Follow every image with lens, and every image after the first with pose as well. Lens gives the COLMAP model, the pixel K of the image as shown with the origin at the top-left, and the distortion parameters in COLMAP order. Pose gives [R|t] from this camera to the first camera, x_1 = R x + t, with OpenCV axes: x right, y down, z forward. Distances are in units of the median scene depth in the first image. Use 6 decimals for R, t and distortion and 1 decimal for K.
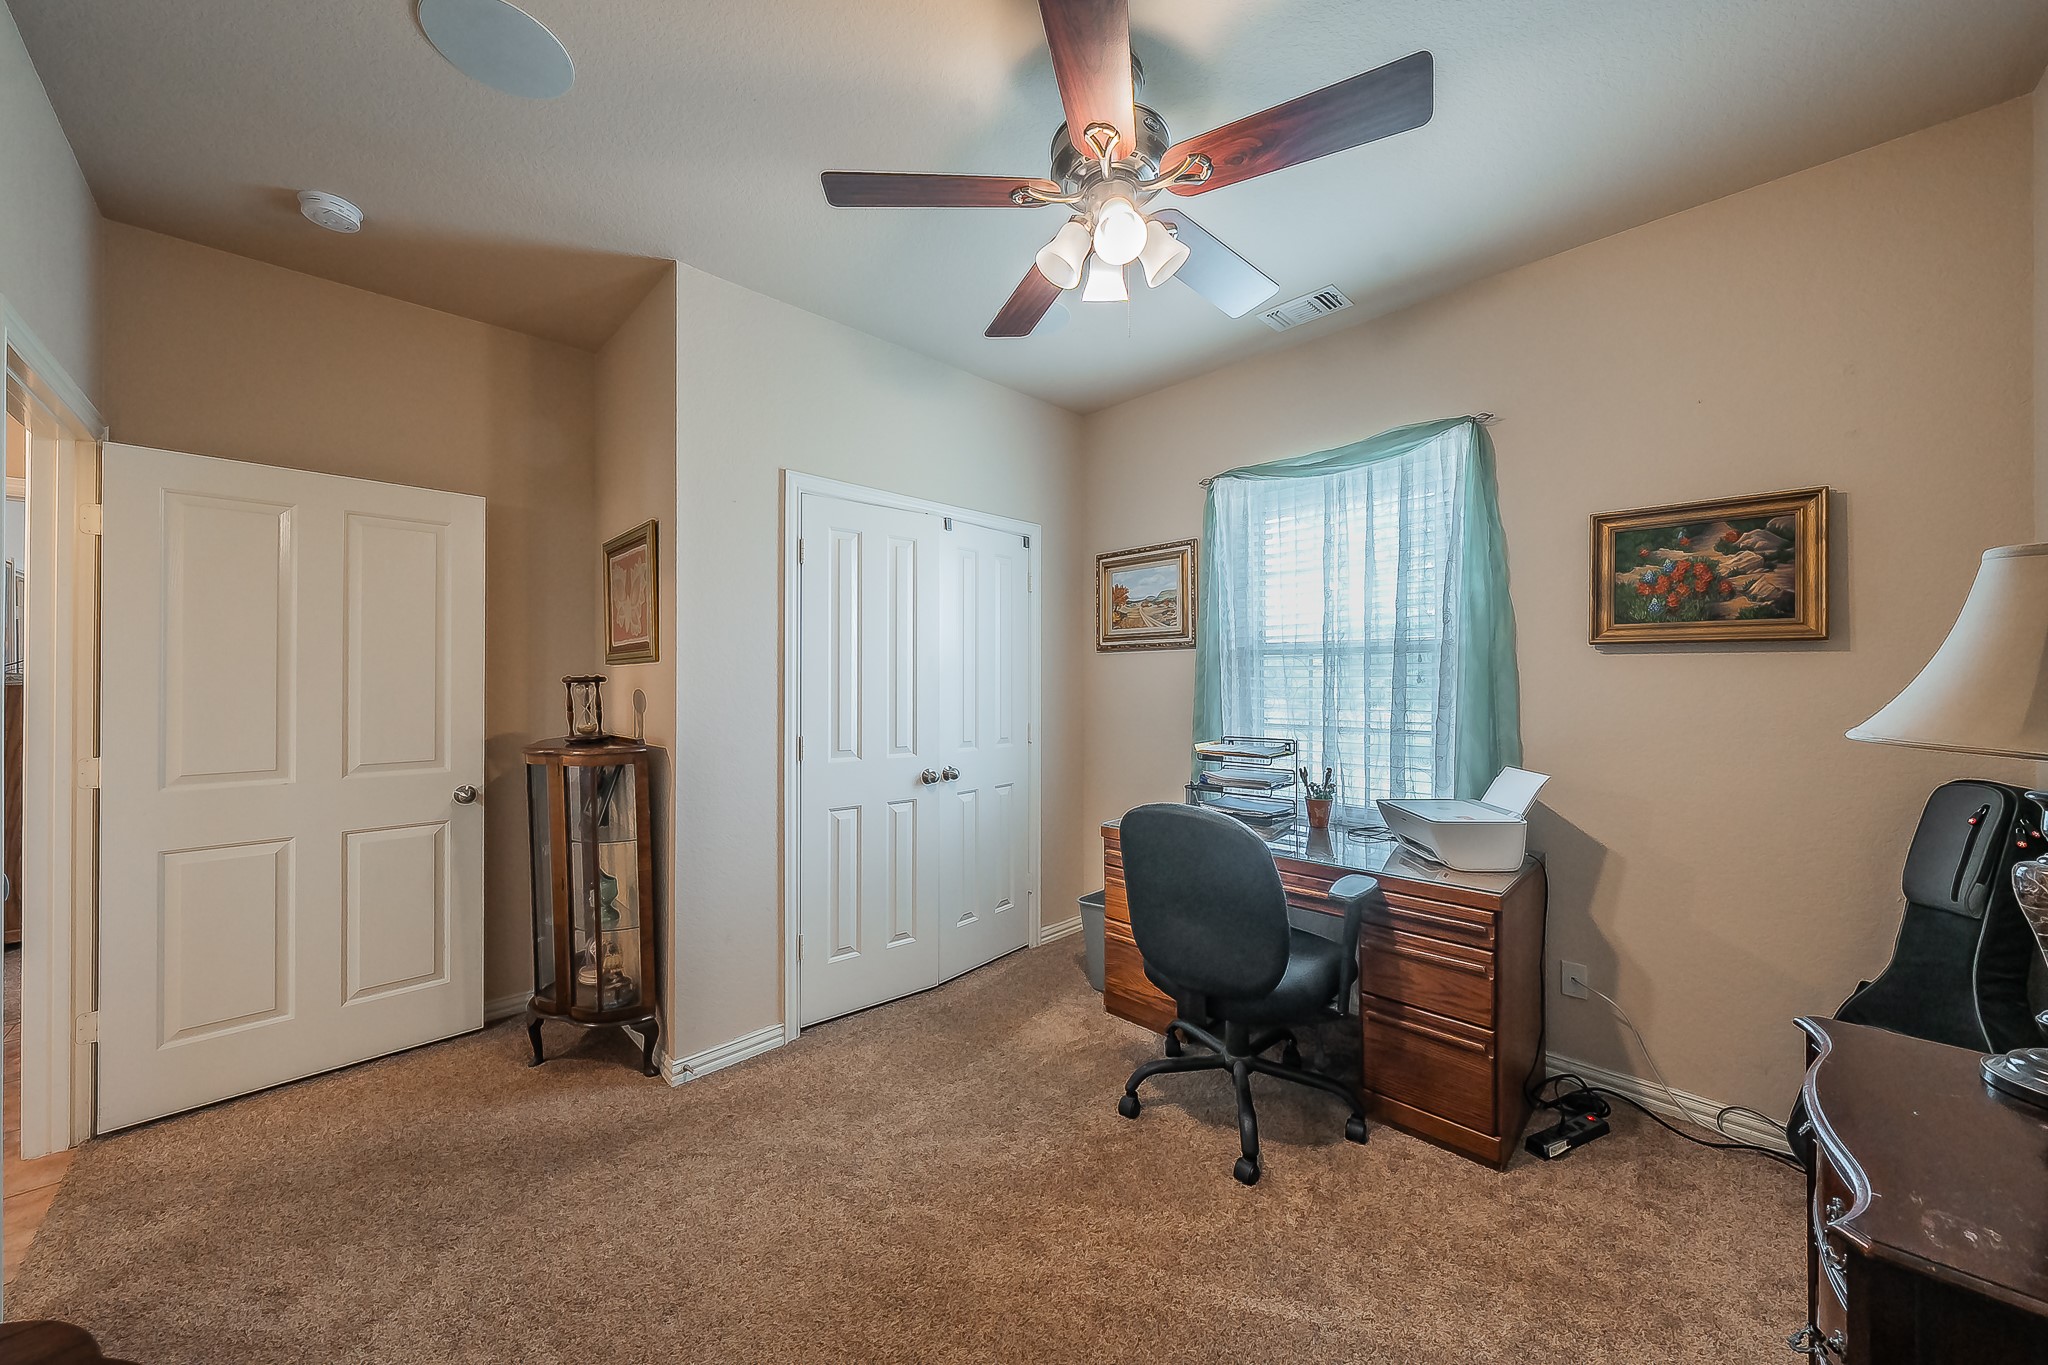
lens RADIAL K [[751.3, 0, 1023.1], [0, 751.3, 684.1], [0, 0, 1]] dist [0.000120, 0.000040]
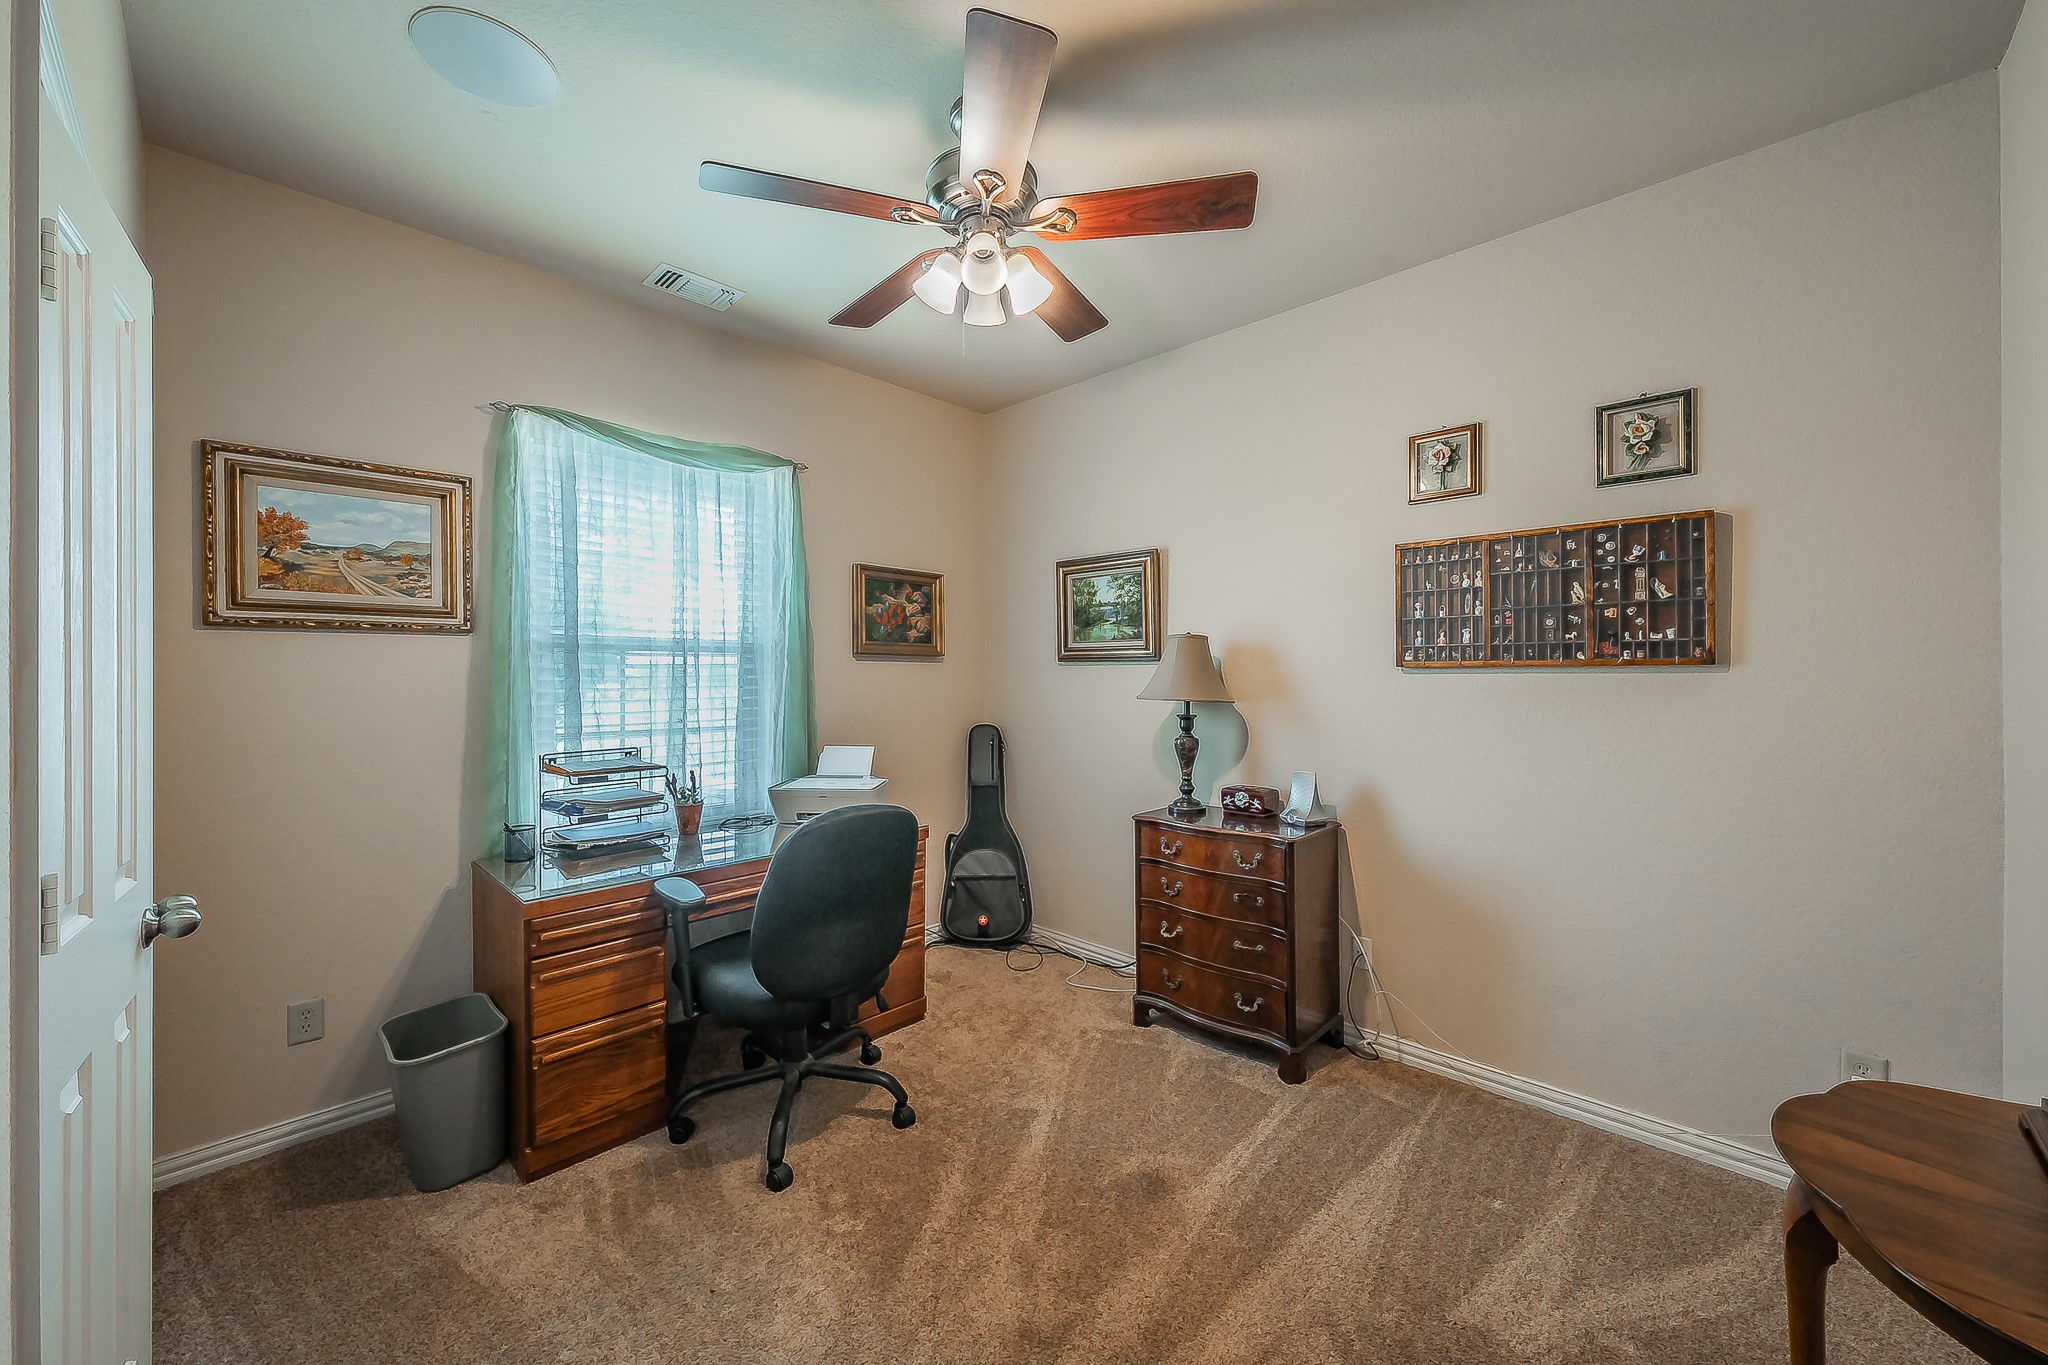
lens RADIAL K [[814.0, 0, 1023.3], [0, 814.0, 672.4], [0, 0, 1]] dist [-0.003464, -0.000345]
pose [[-0.065115, -0.001033, 0.997877, -0.676223], [0.002916, 0.999995, 0.001225, -0.014985], [-0.997874, 0.002990, -0.065111, 0.652117]]
